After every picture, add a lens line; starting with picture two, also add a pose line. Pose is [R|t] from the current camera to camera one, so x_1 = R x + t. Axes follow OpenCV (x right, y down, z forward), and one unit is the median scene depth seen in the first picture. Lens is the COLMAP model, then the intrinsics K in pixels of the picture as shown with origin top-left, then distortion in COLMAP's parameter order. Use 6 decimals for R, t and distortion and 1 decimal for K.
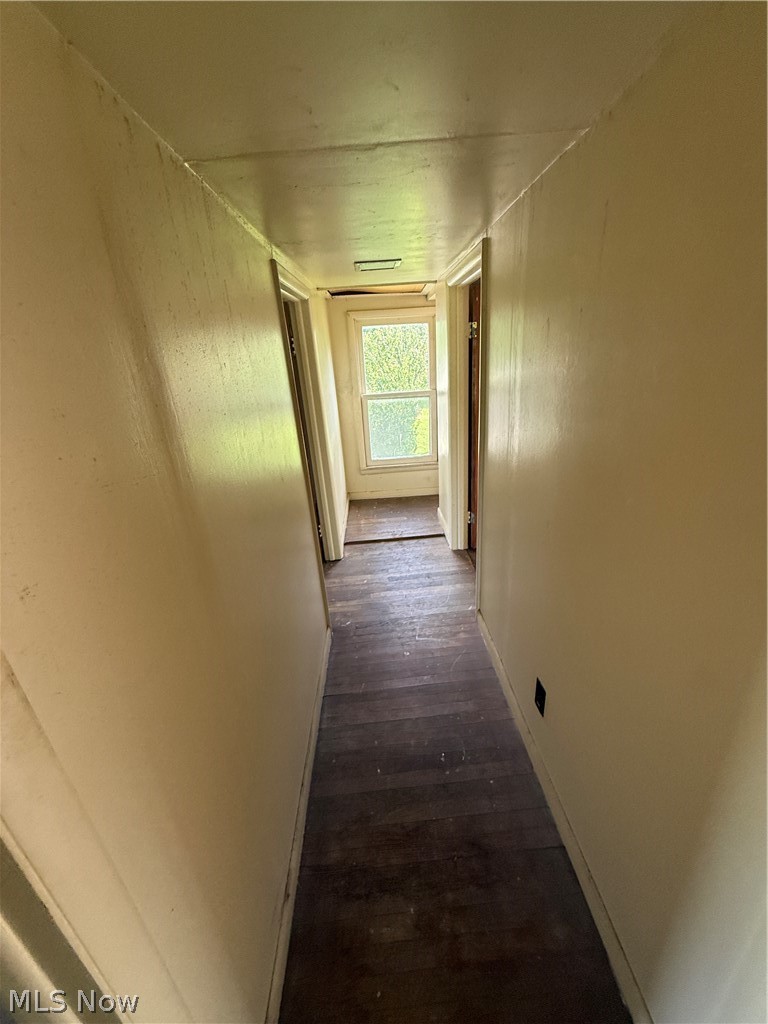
lens RADIAL K [[414.8, 0, 387.8], [0, 414.8, 509.4], [0, 0, 1]] dist [-0.002495, 0.000638]
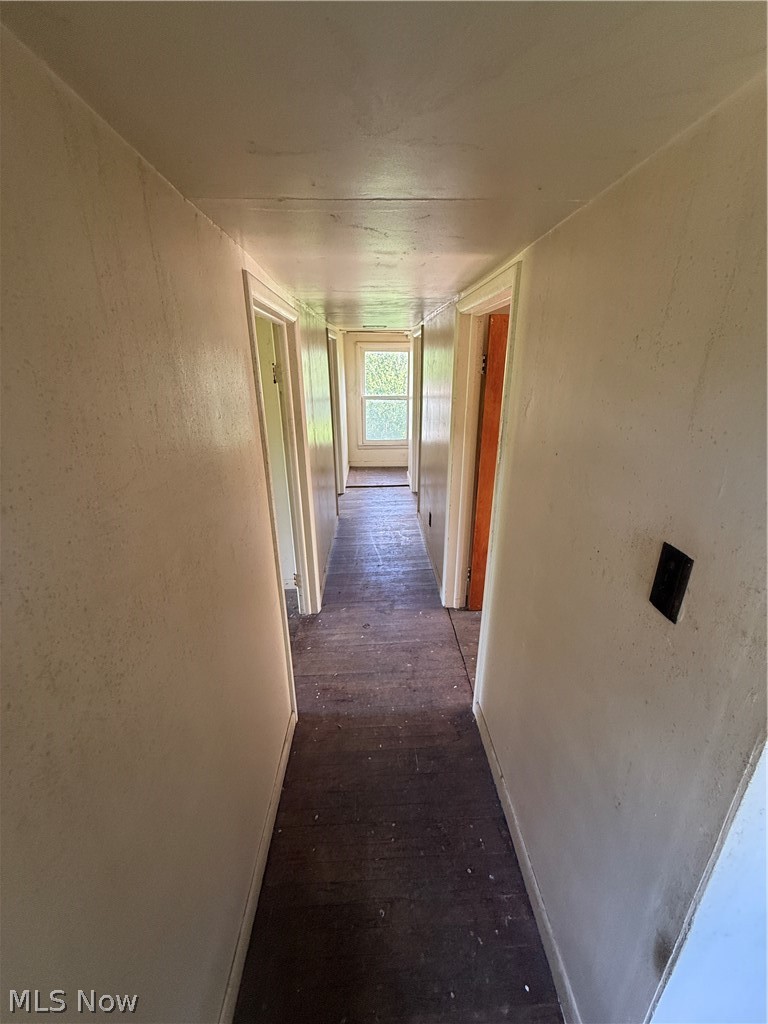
lens RADIAL K [[414.8, 0, 387.8], [0, 414.8, 514.5], [0, 0, 1]] dist [-0.002495, 0.000638]
pose [[0.998166, 0.057647, 0.018487, 0.032622], [-0.057402, 0.998259, -0.013539, 0.201575], [-0.019235, 0.012453, 0.999737, -0.599992]]
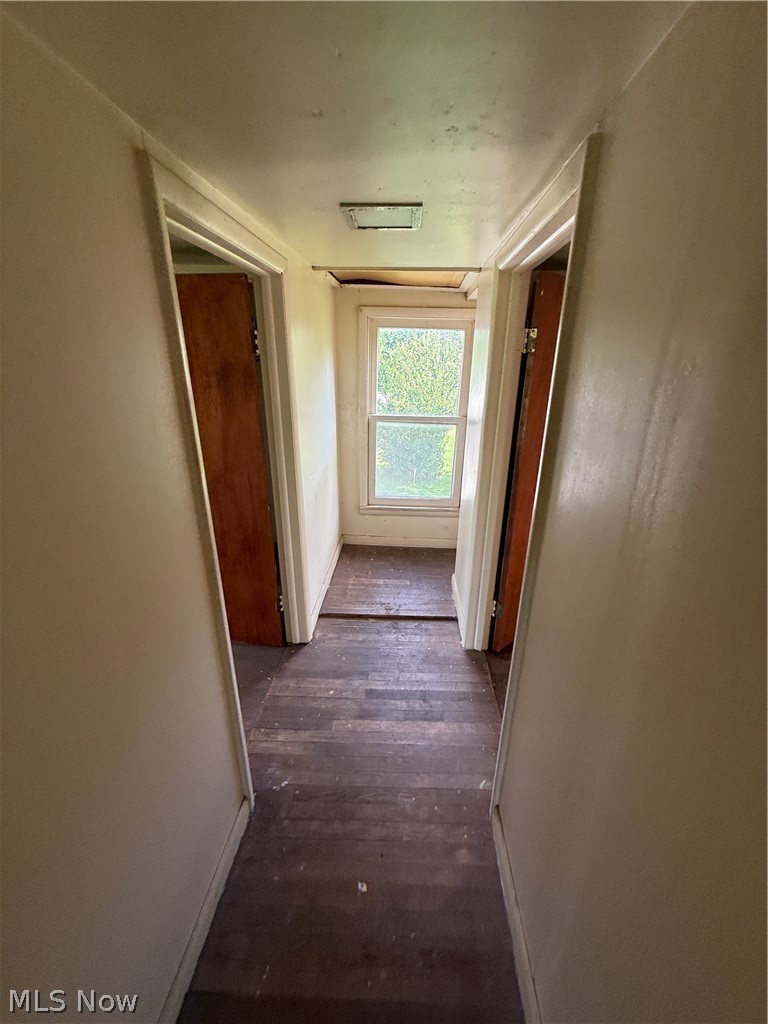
lens RADIAL K [[414.8, 0, 388.8], [0, 414.8, 509.7], [0, 0, 1]] dist [-0.002495, 0.000638]
pose [[0.993167, 0.104439, -0.052069, 0.036602], [-0.105466, 0.994271, -0.017359, -0.104636], [0.049957, 0.022732, 0.998493, 0.268283]]
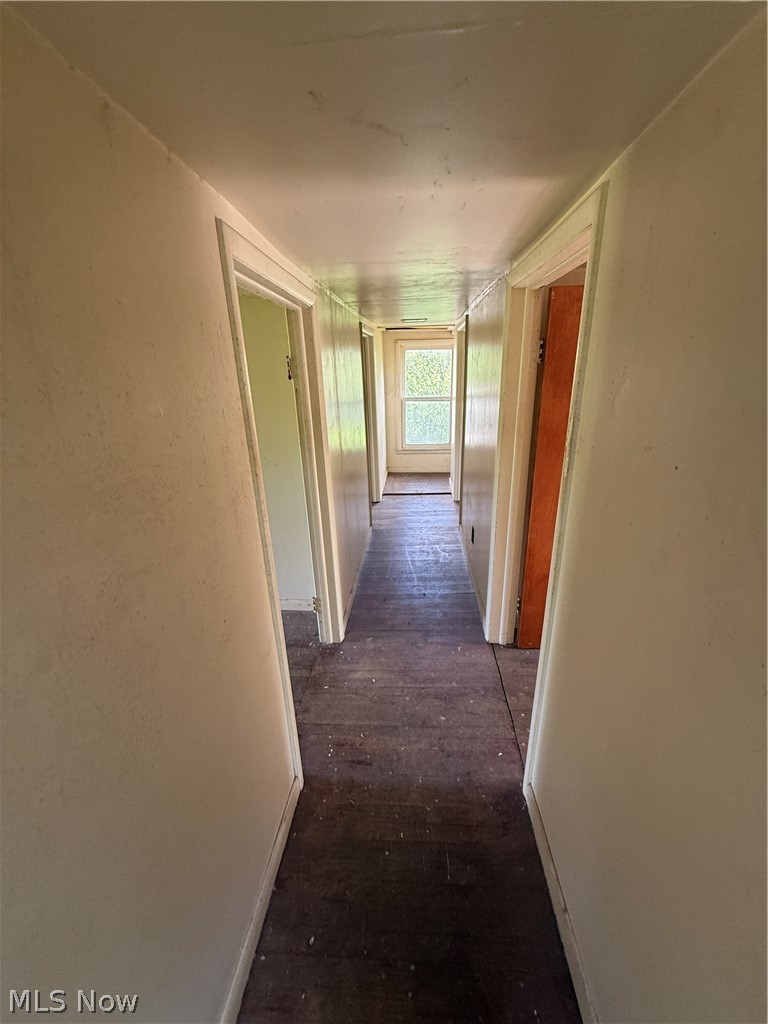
lens RADIAL K [[414.8, 0, 387.0], [0, 414.8, 511.8], [0, 0, 1]] dist [-0.002495, 0.000638]
pose [[0.993292, 0.071773, -0.090666, 0.050423], [-0.074021, 0.997021, -0.021678, 0.177225], [0.088840, 0.028244, 0.995645, -0.484754]]
